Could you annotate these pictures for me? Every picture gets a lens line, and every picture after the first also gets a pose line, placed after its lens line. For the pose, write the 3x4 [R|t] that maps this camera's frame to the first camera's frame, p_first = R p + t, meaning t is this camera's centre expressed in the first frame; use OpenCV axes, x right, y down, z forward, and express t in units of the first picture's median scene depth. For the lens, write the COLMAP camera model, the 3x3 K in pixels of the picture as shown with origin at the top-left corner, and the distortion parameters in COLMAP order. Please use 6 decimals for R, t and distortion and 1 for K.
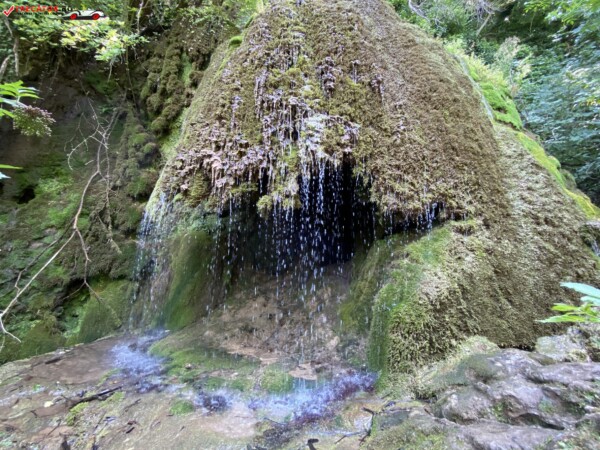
lens RADIAL K [[244.8, 0, 298.0], [0, 244.8, 225.7], [0, 0, 1]] dist [0.016222, -0.017566]
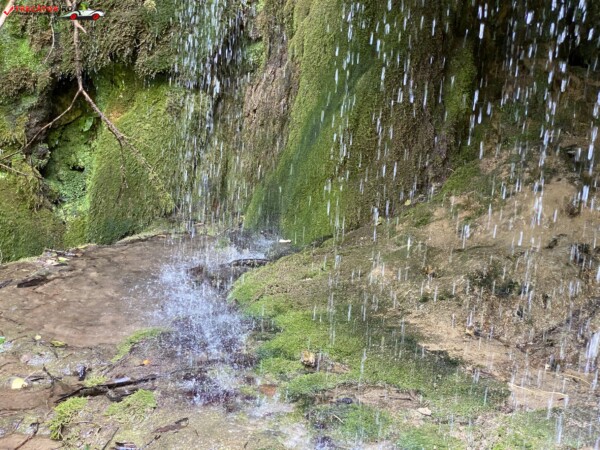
lens RADIAL K [[902.7, 0, 308.0], [0, 902.7, 225.4], [0, 0, 1]] dist [0.095268, 0.000000]
pose [[0.872550, 0.142062, -0.467413, 0.135761], [0.050073, 0.925737, 0.374837, -0.103128], [0.485952, -0.350469, 0.800639, -0.003064]]
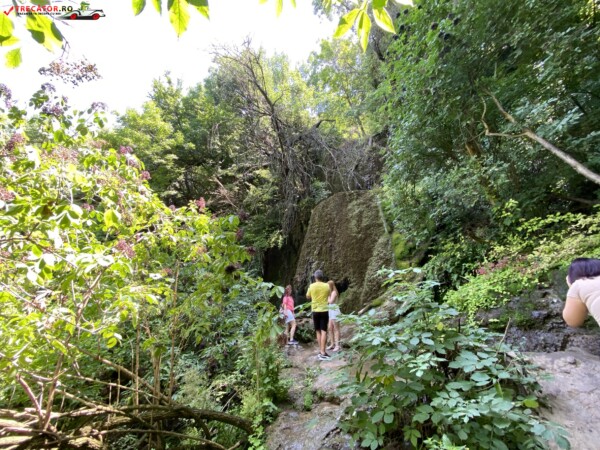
lens RADIAL K [[244.8, 0, 298.7], [0, 244.8, 223.9], [0, 0, 1]] dist [0.016222, -0.017566]
pose [[0.708264, -0.303206, -0.637517, 2.393980], [0.203687, 0.952430, -0.226689, -0.180139], [0.675924, 0.030702, 0.736331, -1.954961]]
